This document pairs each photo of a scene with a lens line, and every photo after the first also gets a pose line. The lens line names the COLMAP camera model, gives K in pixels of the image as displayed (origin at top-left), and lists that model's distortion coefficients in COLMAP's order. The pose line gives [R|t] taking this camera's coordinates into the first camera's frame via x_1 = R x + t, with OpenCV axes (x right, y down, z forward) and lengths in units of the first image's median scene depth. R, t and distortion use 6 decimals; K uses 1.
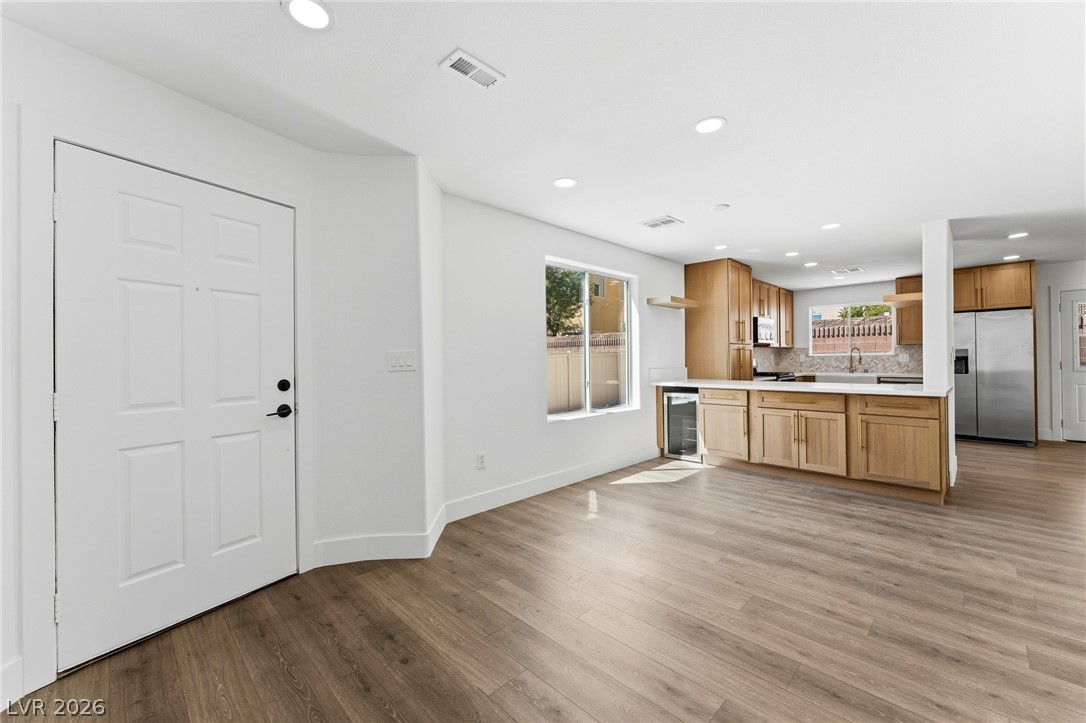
lens RADIAL K [[435.4, 0, 545.2], [0, 435.4, 358.6], [0, 0, 1]] dist [0.001108, -0.000159]
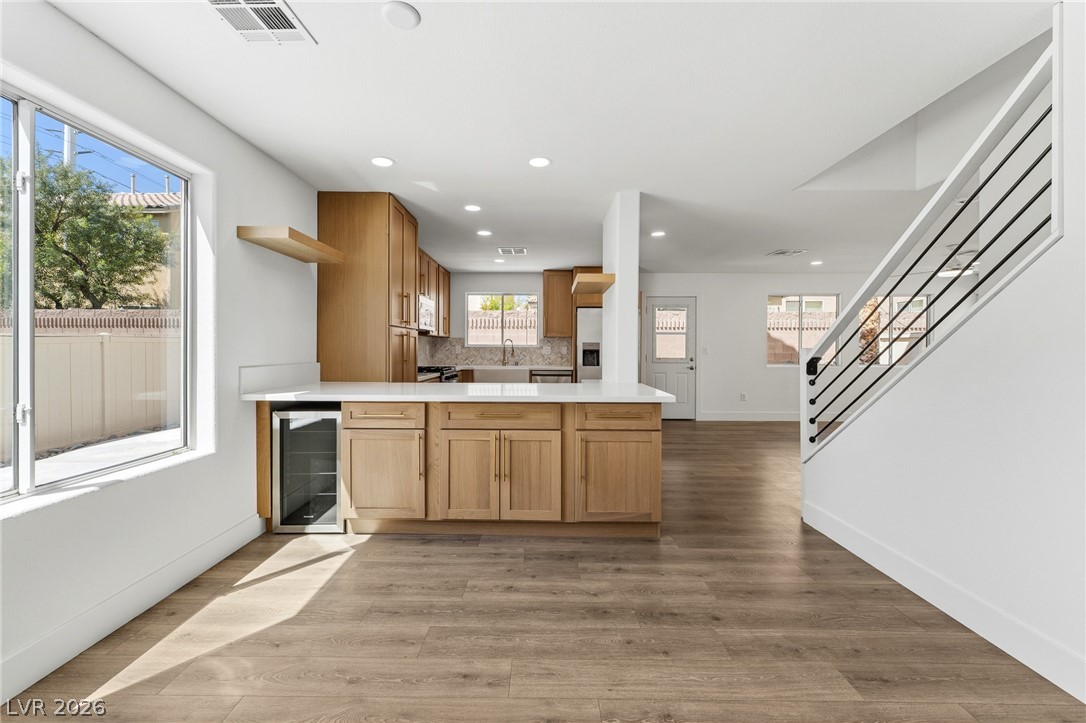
lens RADIAL K [[435.4, 0, 532.8], [0, 435.4, 350.9], [0, 0, 1]] dist [0.001108, -0.000159]
pose [[0.718650, 0.008759, 0.695316, 0.156111], [-0.013098, 0.999914, 0.000942, -0.000710], [-0.695248, -0.009784, 0.718703, 0.478448]]
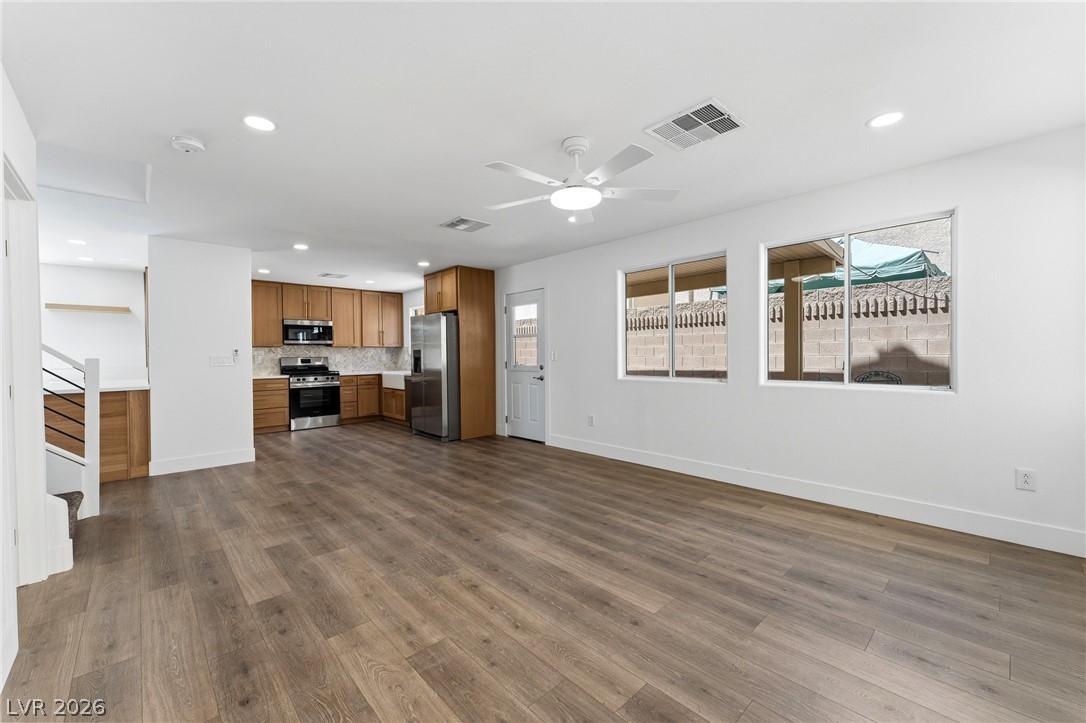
lens RADIAL K [[435.4, 0, 533.0], [0, 435.4, 354.1], [0, 0, 1]] dist [0.001108, -0.000159]
pose [[0.997519, -0.005194, -0.070212, 1.819419], [0.006106, 0.999900, 0.012780, -0.032699], [0.070139, -0.013177, 0.997450, -0.071836]]
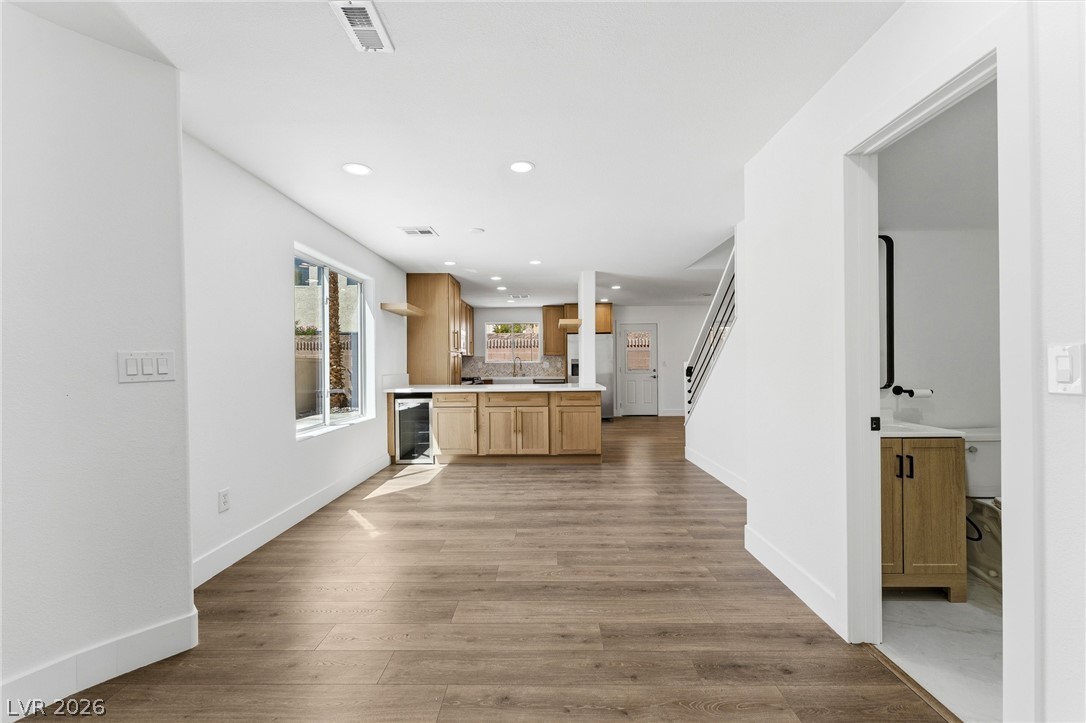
lens RADIAL K [[435.4, 0, 541.8], [0, 435.4, 365.4], [0, 0, 1]] dist [0.001108, -0.000159]
pose [[0.714493, 0.001124, 0.699642, -0.221385], [-0.000312, 0.999999, -0.001288, 0.002374], [-0.699642, 0.000702, 0.714493, 0.064014]]
